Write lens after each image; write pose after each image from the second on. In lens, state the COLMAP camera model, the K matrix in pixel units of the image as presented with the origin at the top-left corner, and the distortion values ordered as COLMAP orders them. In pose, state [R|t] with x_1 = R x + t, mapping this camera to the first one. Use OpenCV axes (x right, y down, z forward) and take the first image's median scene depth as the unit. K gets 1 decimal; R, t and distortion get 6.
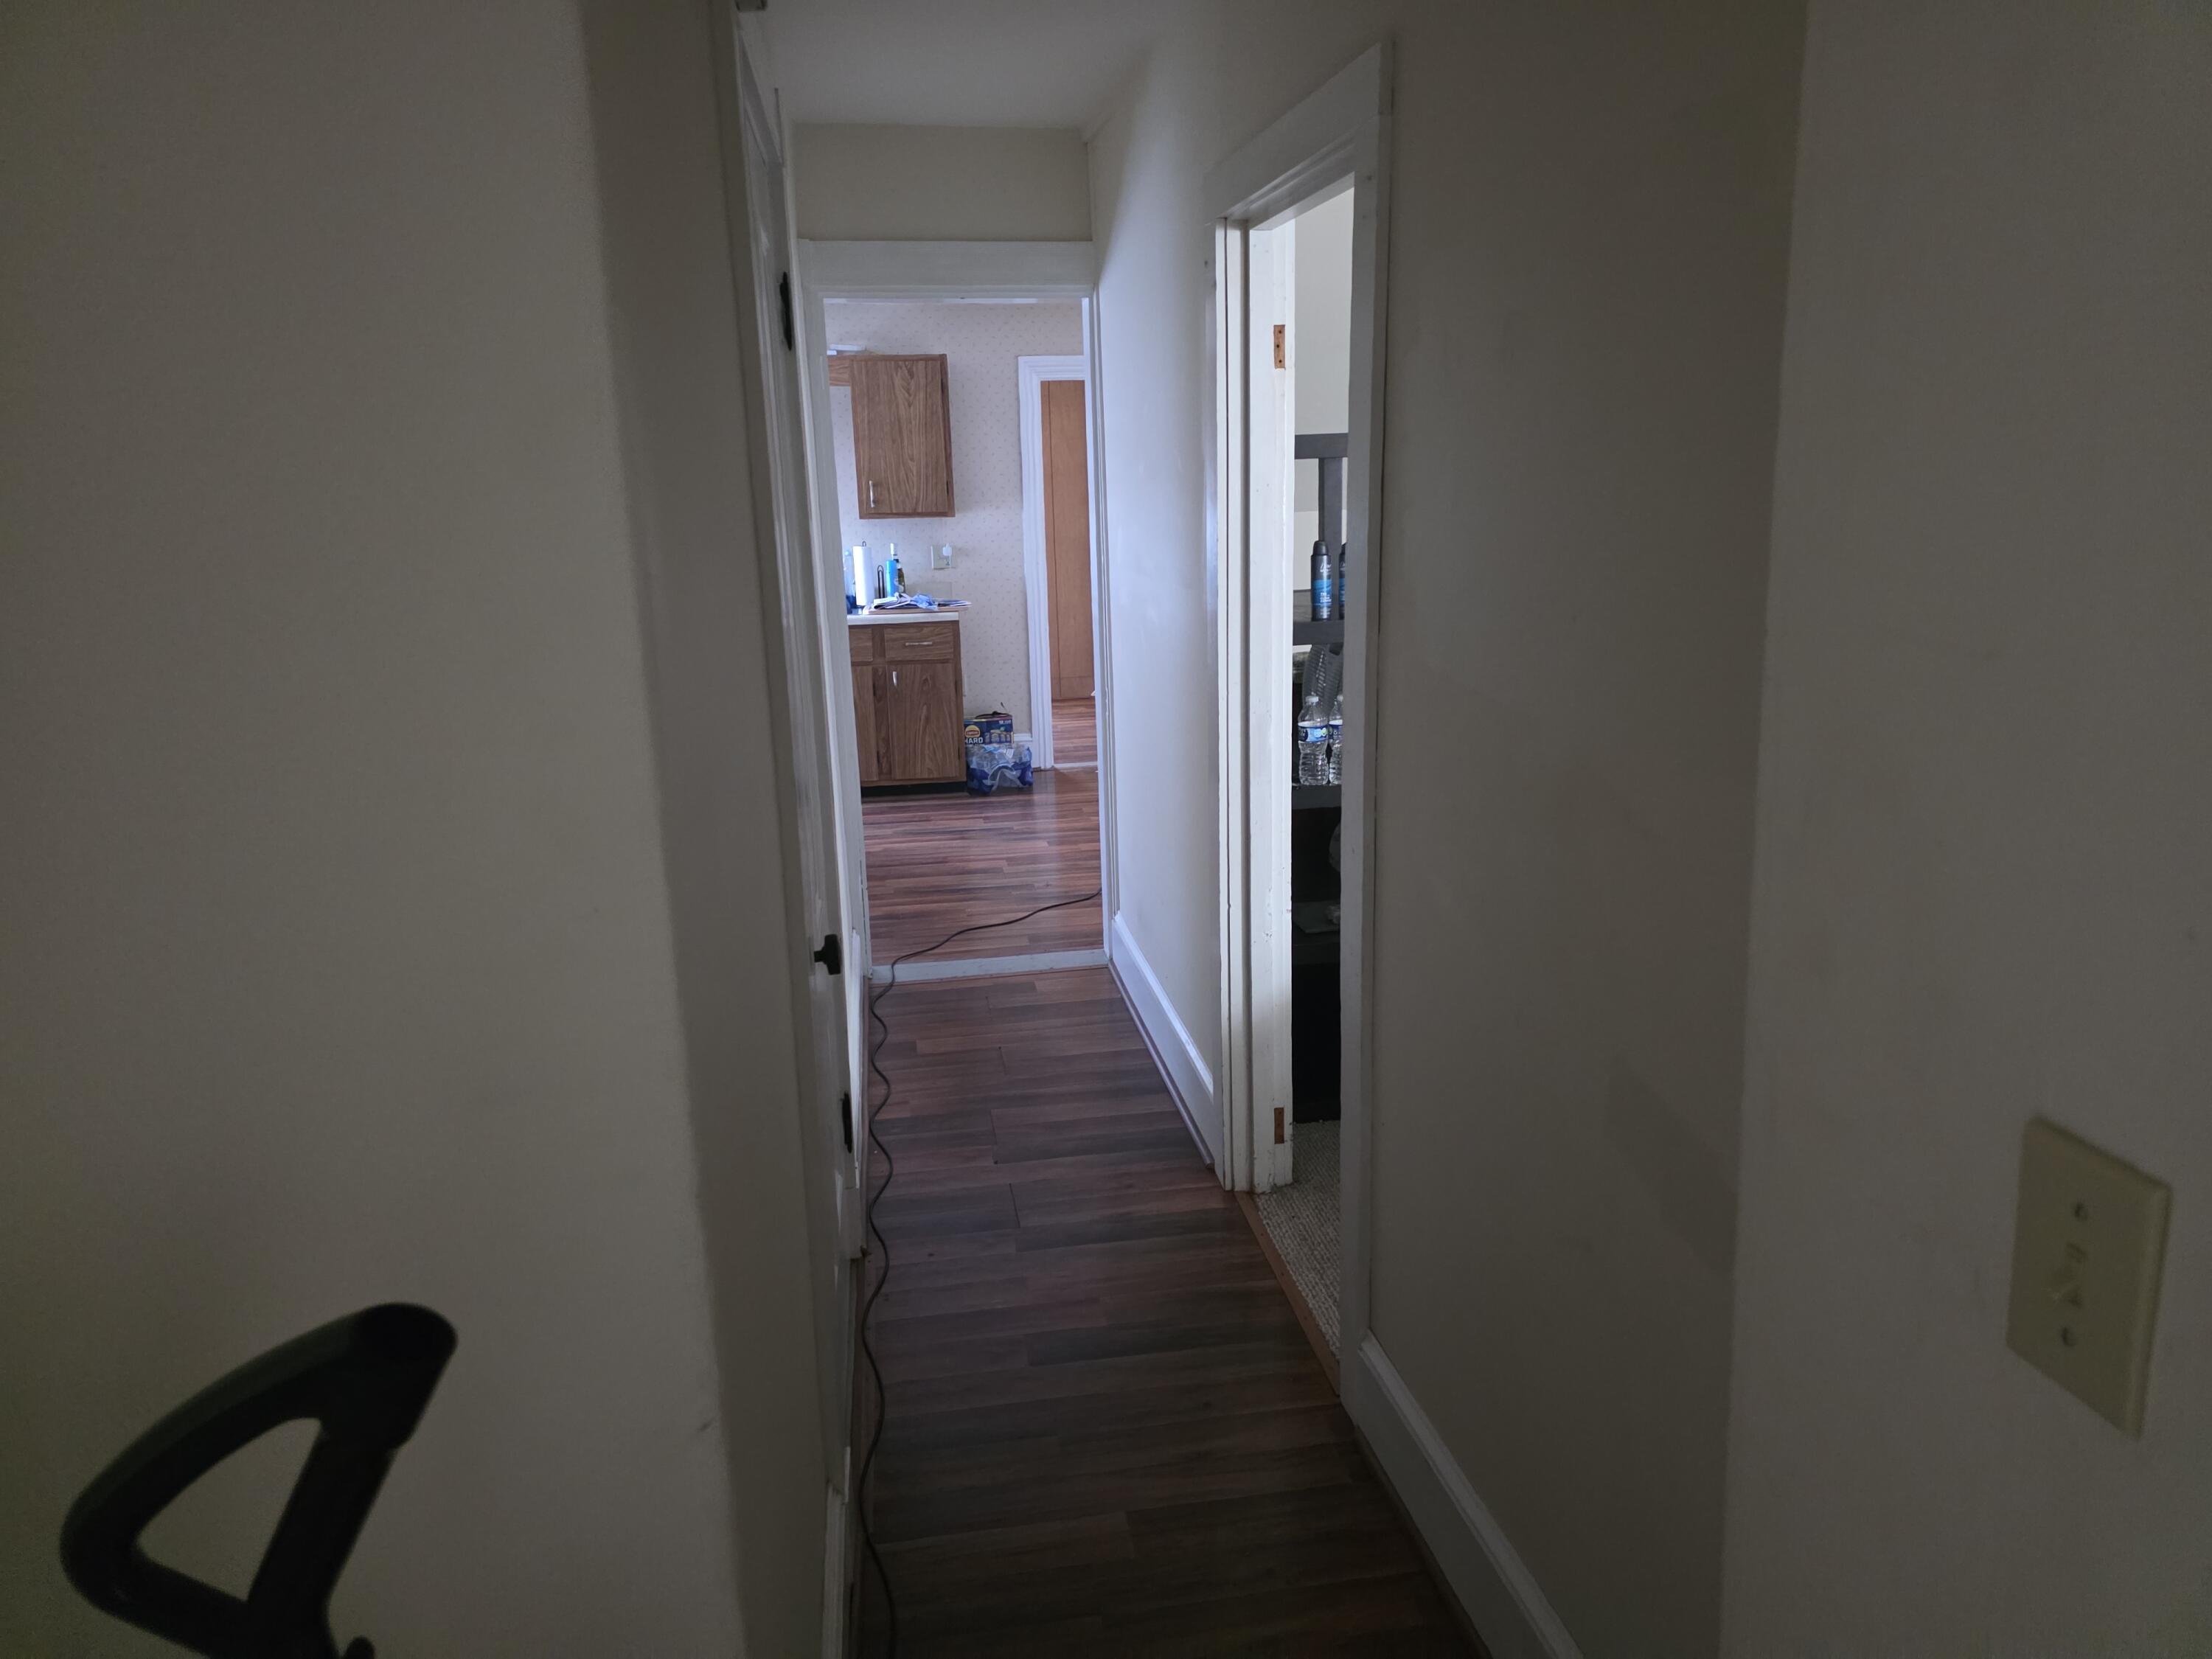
lens RADIAL K [[1480.6, 0, 1106.5], [0, 1480.6, 828.6], [0, 0, 1]] dist [0.009924, 0.000454]
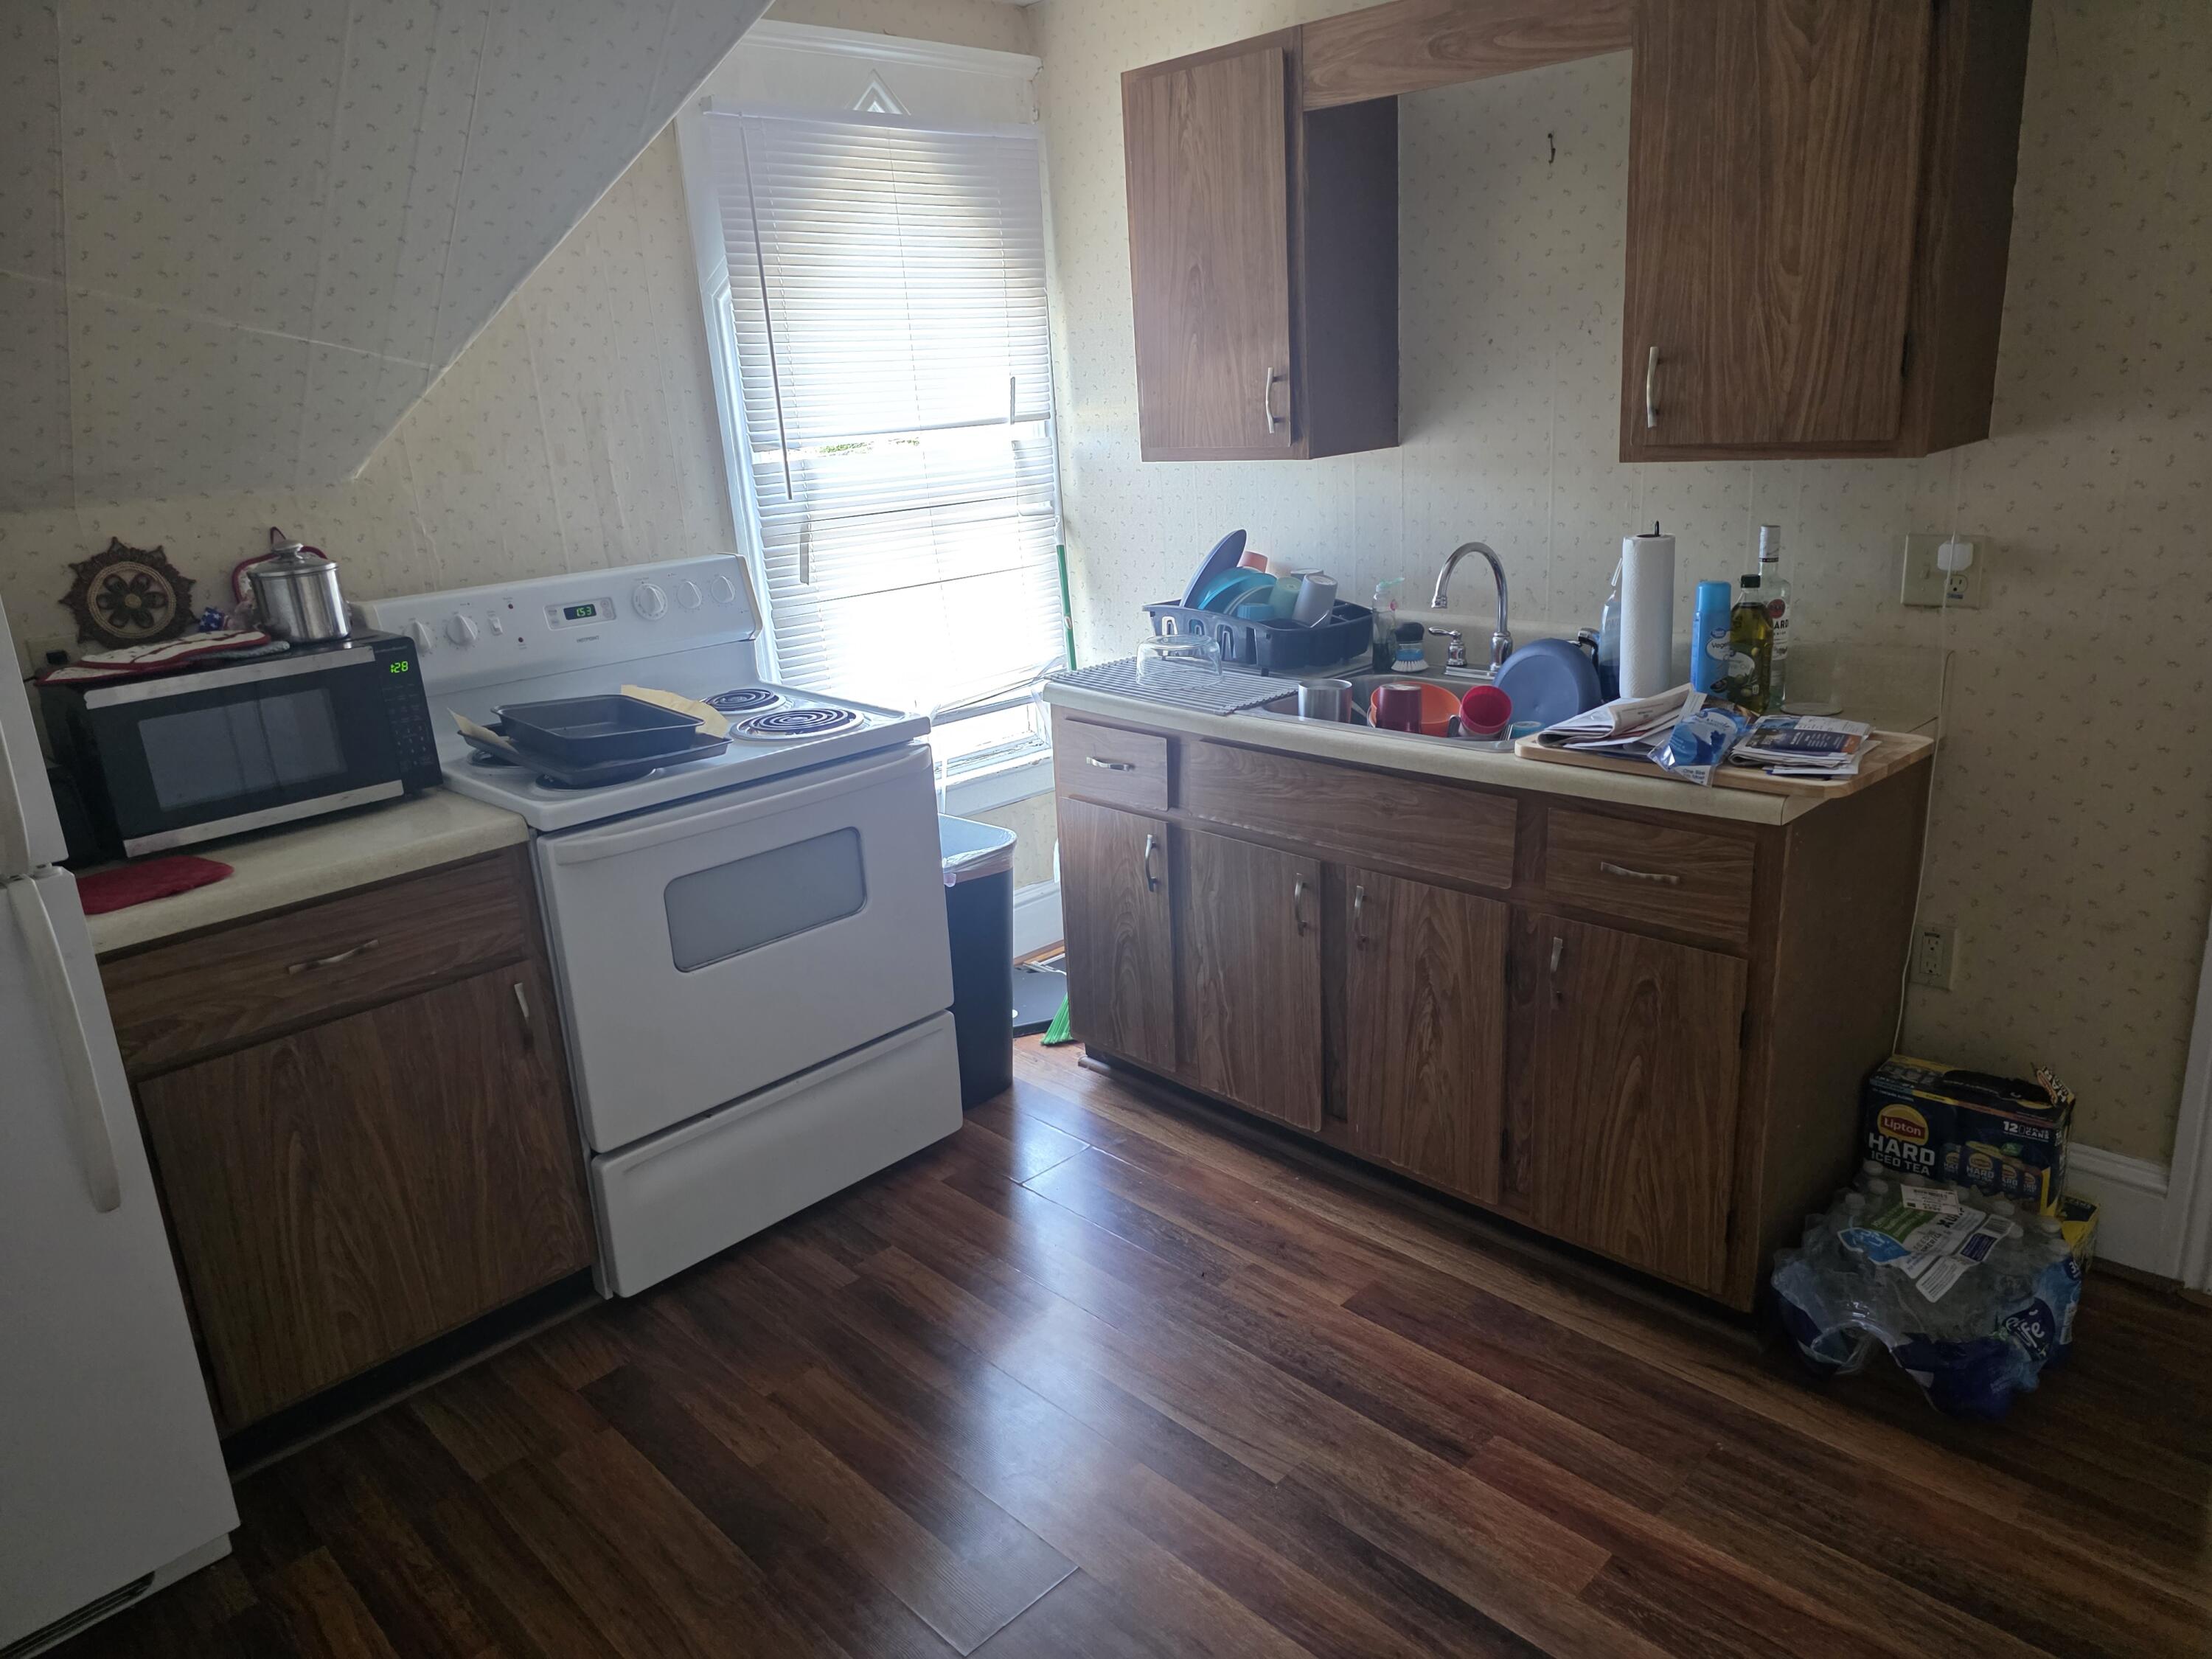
lens RADIAL K [[1480.6, 0, 1109.2], [0, 1480.6, 820.5], [0, 0, 1]] dist [0.009924, 0.000454]
pose [[0.587497, 0.213025, -0.780684, 0.048738], [-0.144025, 0.976852, 0.158168, -0.164591], [0.796306, 0.019515, 0.604579, 0.700863]]
